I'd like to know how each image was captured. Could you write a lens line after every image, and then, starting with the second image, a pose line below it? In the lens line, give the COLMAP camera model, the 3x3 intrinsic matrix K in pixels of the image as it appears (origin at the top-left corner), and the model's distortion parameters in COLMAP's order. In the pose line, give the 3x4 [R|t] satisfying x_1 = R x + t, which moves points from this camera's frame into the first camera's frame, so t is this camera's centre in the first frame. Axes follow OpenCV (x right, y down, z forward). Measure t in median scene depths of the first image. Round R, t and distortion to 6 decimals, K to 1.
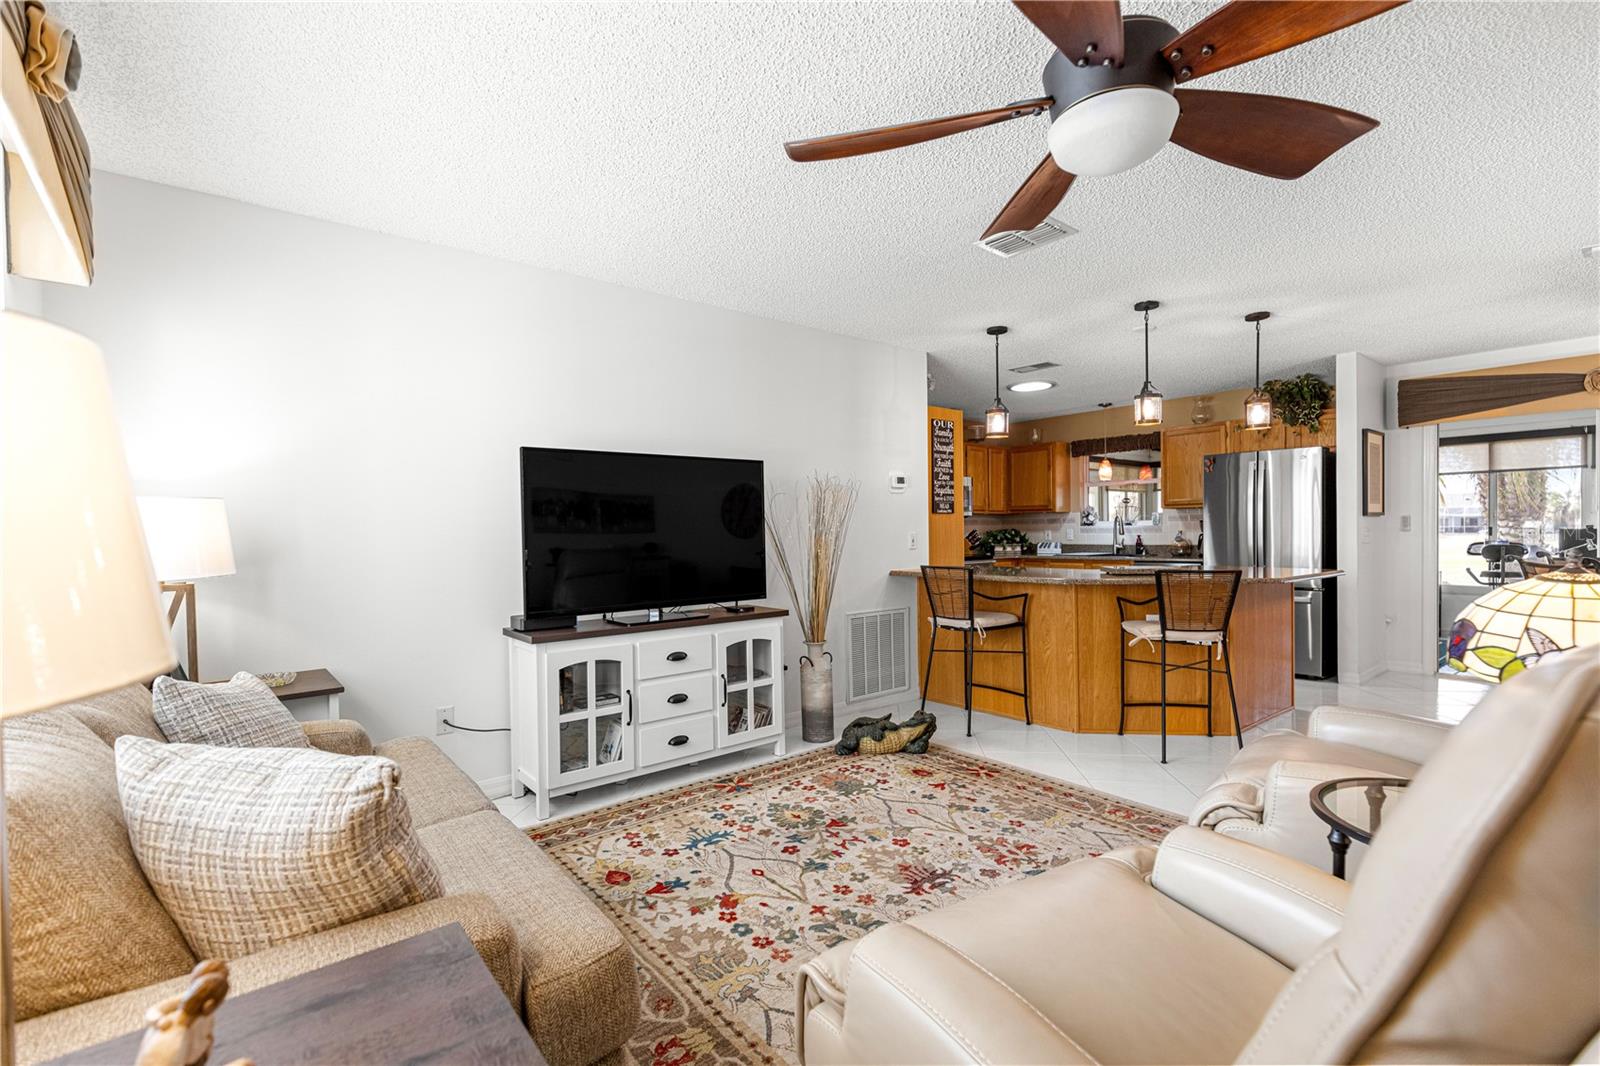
lens RADIAL K [[721.0, 0, 807.1], [0, 721.0, 534.9], [0, 0, 1]] dist [0.005739, -0.001529]
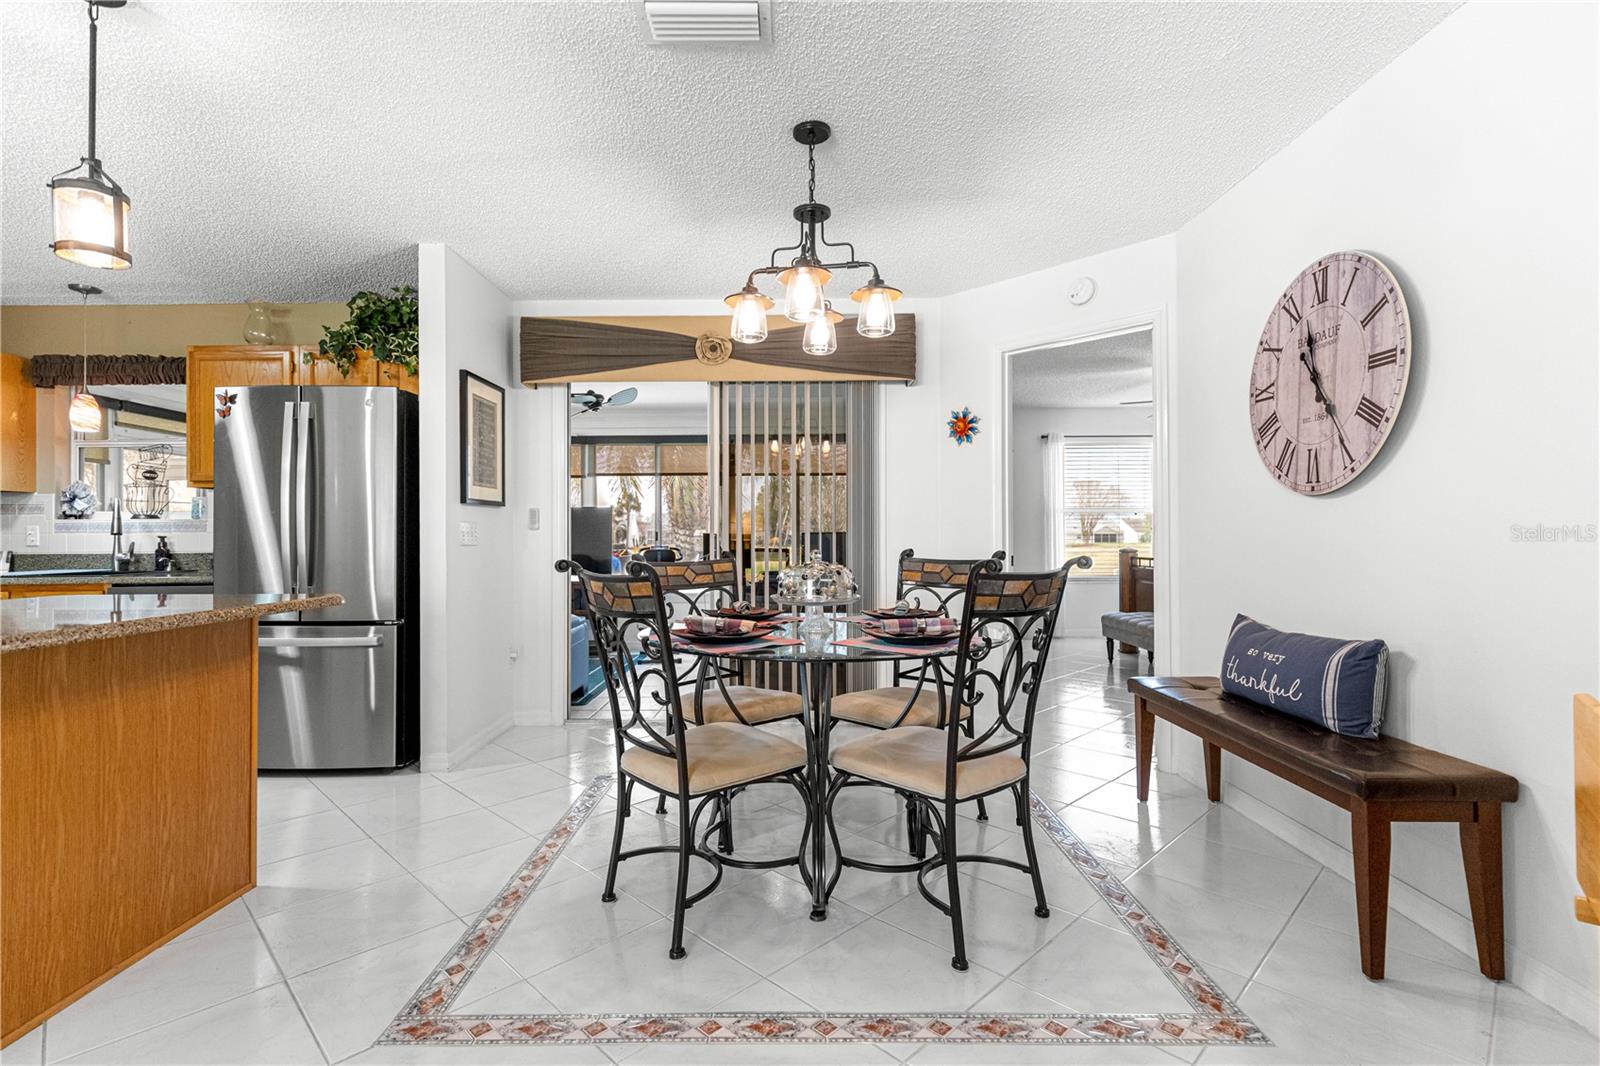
lens RADIAL K [[721.0, 0, 789.4], [0, 721.0, 528.8], [0, 0, 1]] dist [0.005739, -0.001529]
pose [[0.635686, 0.011165, 0.771867, 0.634252], [0.005067, 0.999813, -0.018636, 0.014670], [-0.771931, 0.015758, 0.635511, 0.500590]]
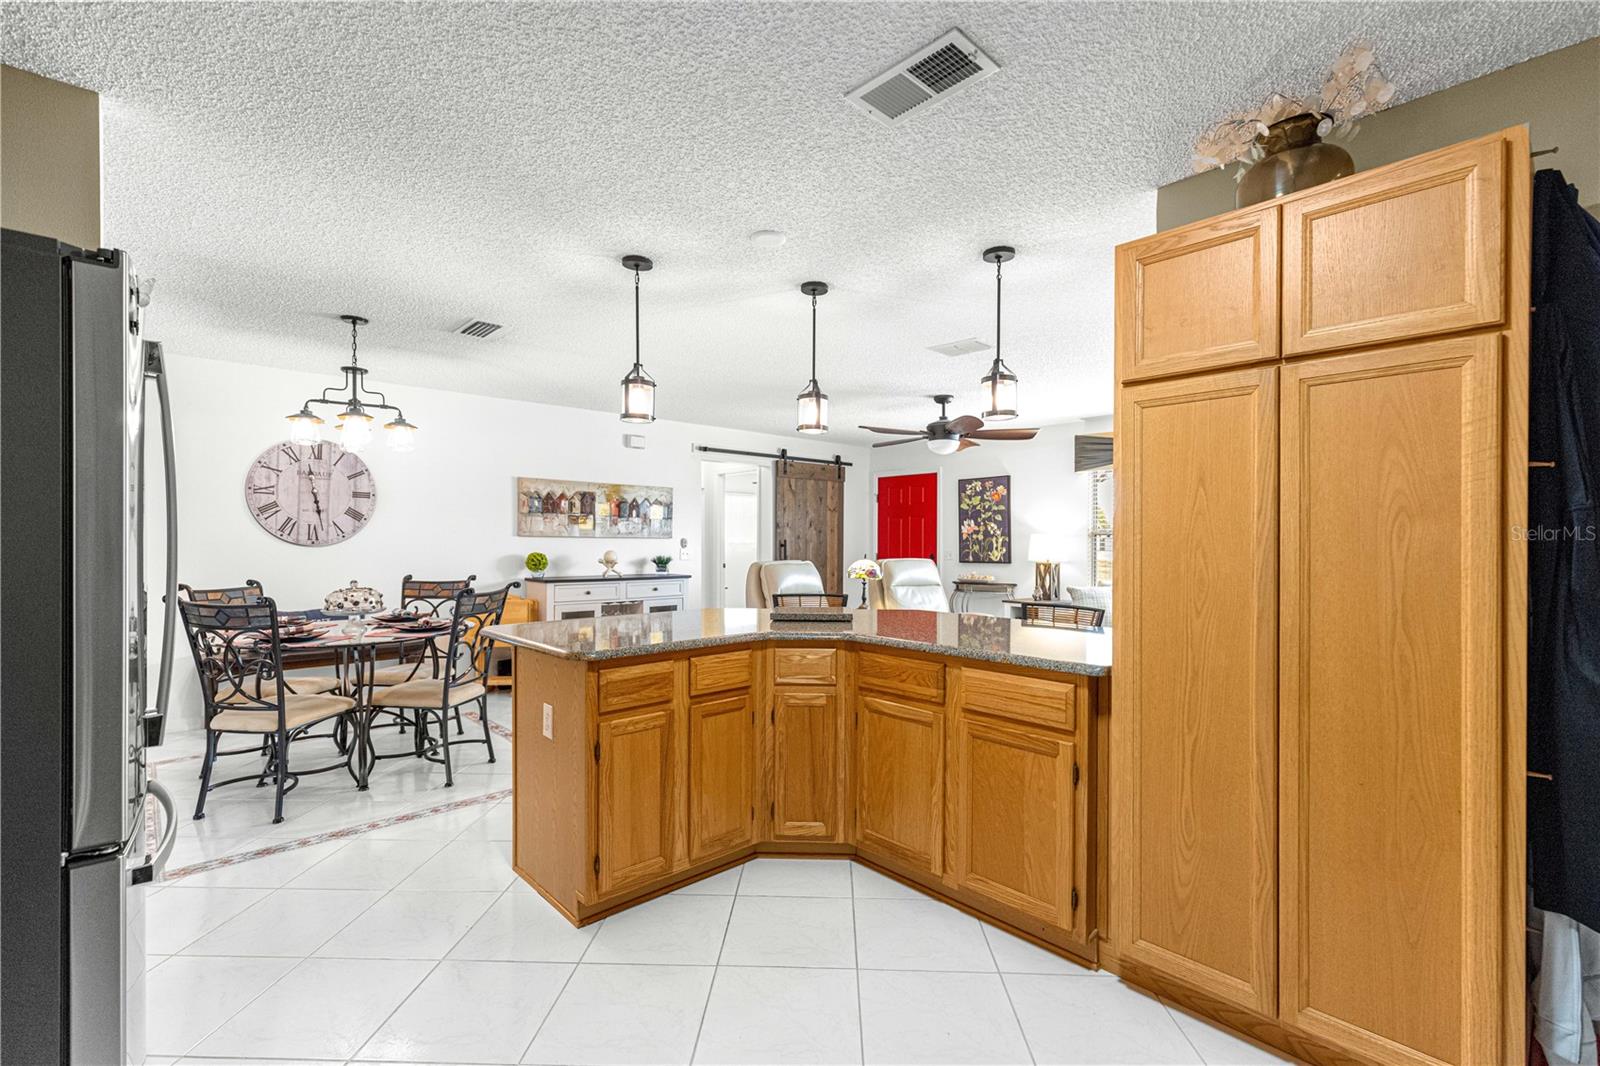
lens RADIAL K [[721.0, 0, 809.8], [0, 721.0, 538.9], [0, 0, 1]] dist [0.005739, -0.001529]
pose [[-0.998594, 0.006126, -0.052660, 0.543171], [0.005668, 0.999945, 0.008848, -0.041913], [0.052712, 0.008537, -0.998573, 1.915446]]
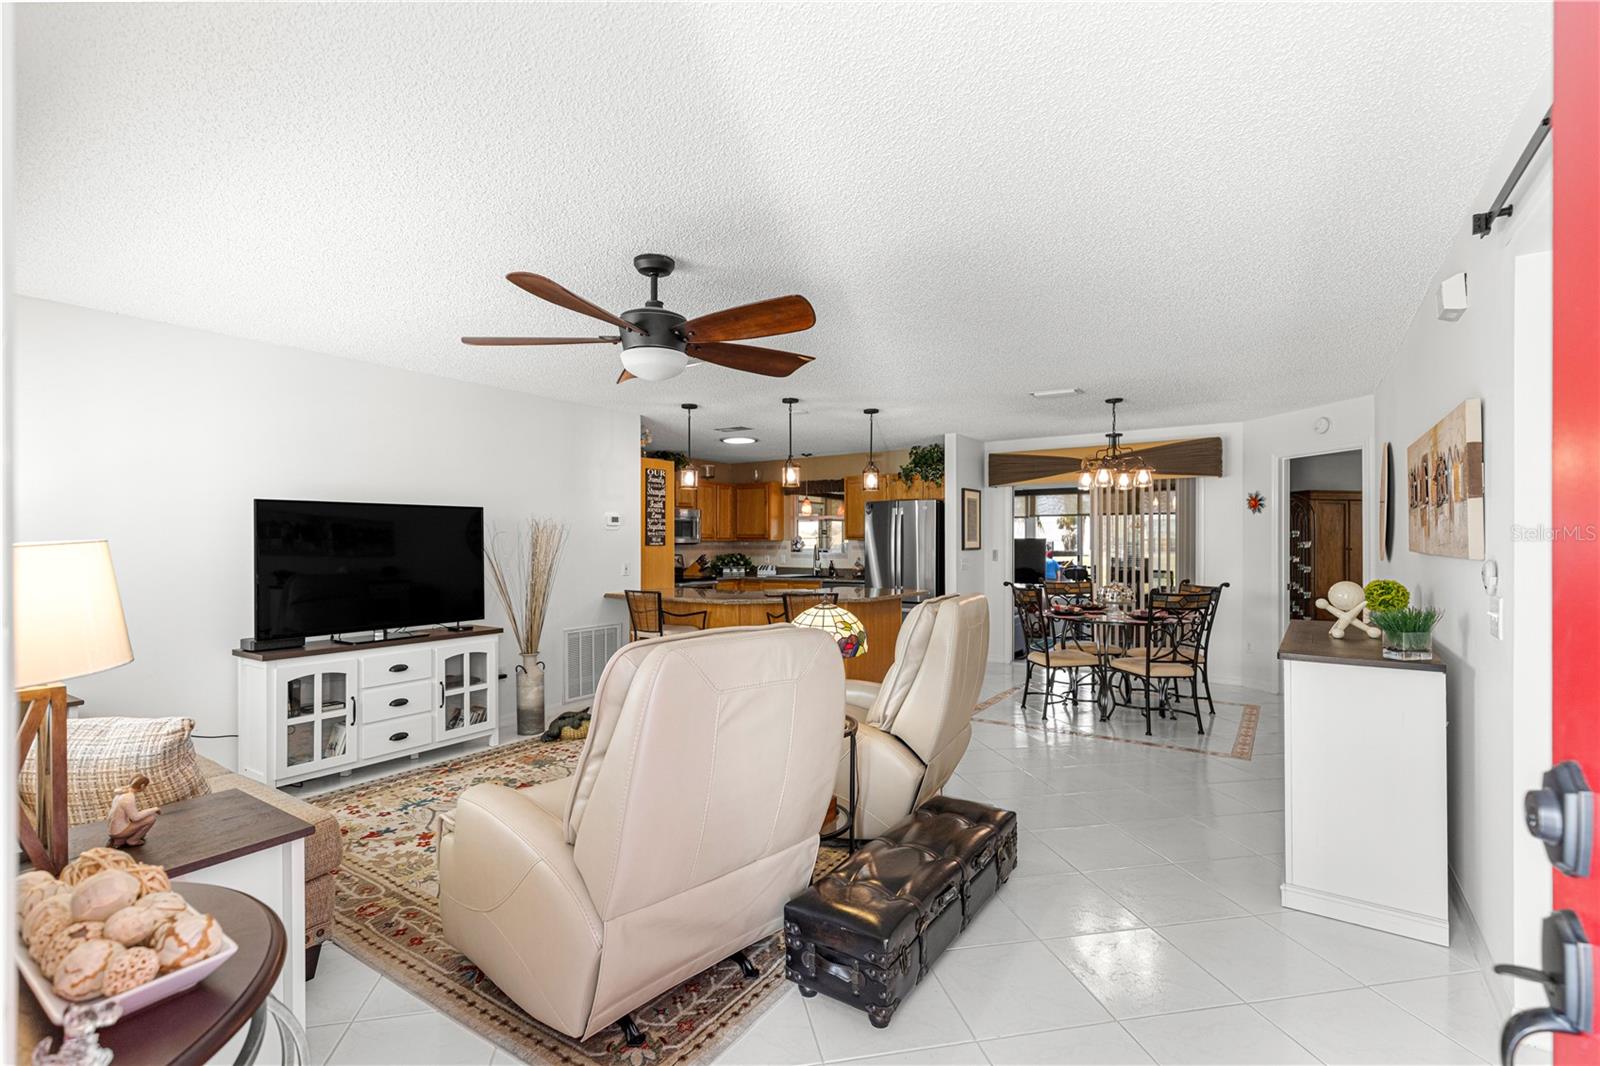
lens RADIAL K [[721.0, 0, 811.6], [0, 721.0, 537.2], [0, 0, 1]] dist [0.005739, -0.001529]
pose [[0.955106, 0.013402, 0.295961, 0.108791], [-0.009031, 0.999829, -0.016132, -0.036711], [-0.296127, 0.012735, 0.955064, -0.342506]]
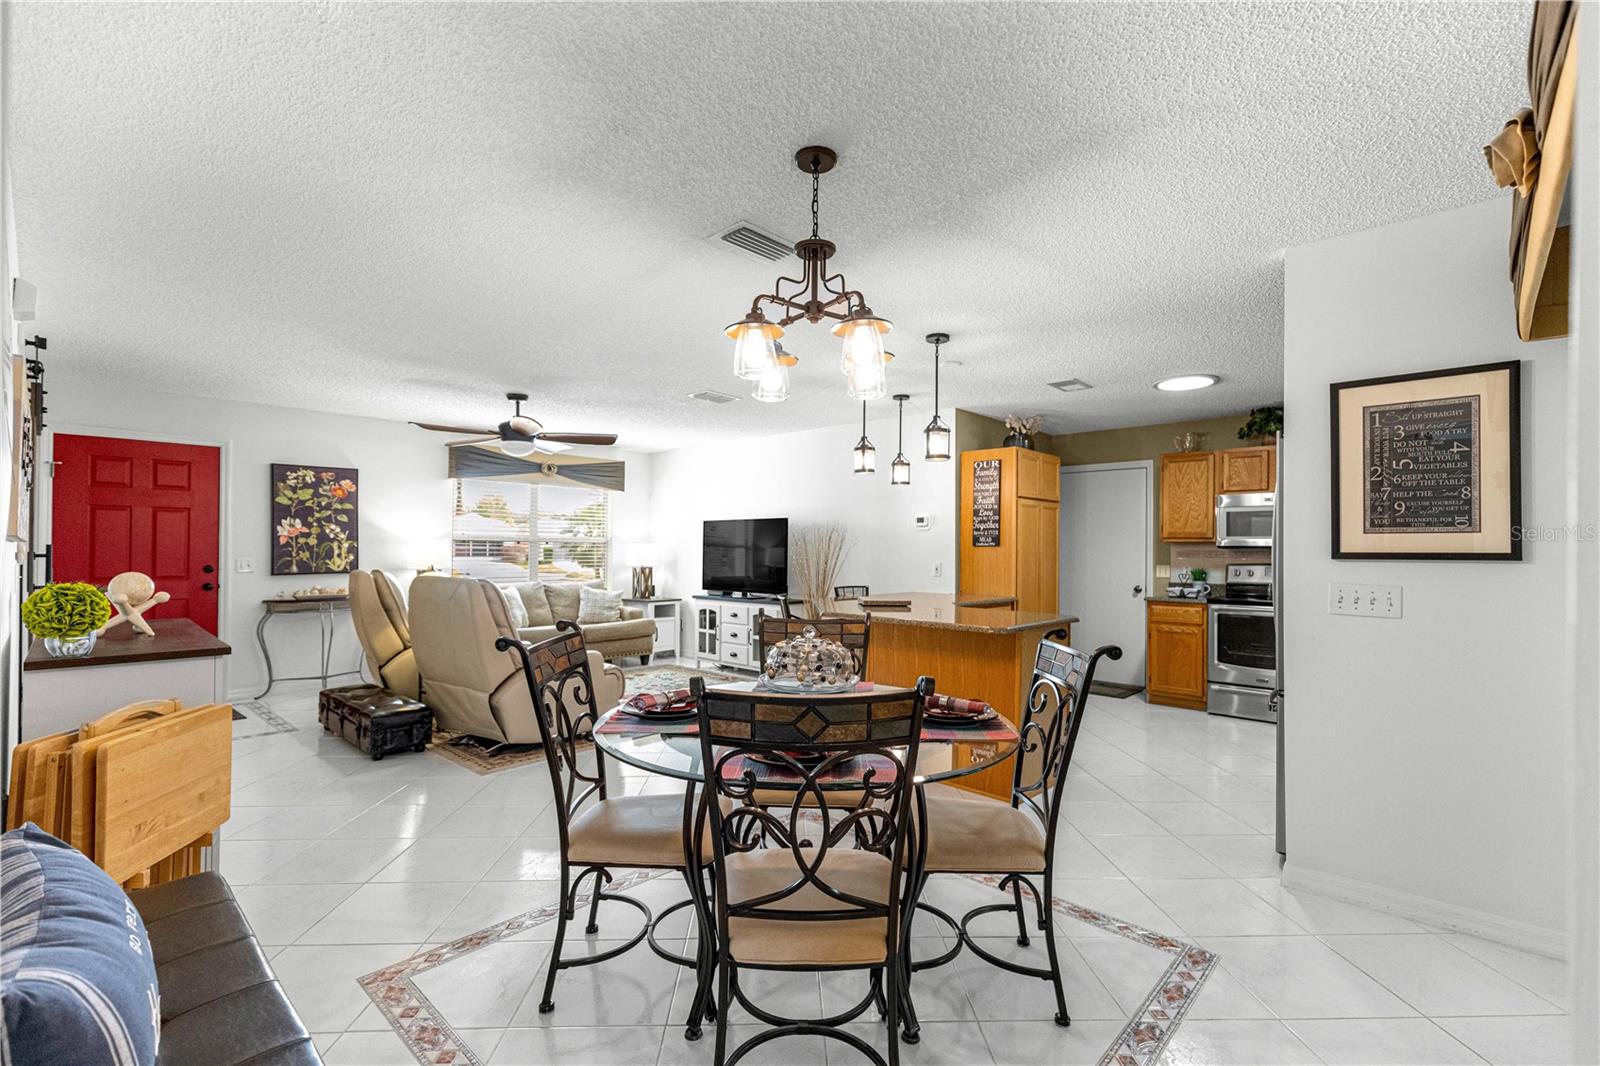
lens RADIAL K [[721.0, 0, 820.3], [0, 721.0, 543.1], [0, 0, 1]] dist [0.005739, -0.001529]
pose [[0.146819, 0.004076, -0.989155, 1.692129], [-0.016828, 0.999857, 0.001623, -0.044055], [0.989020, 0.016408, 0.146867, 0.808374]]
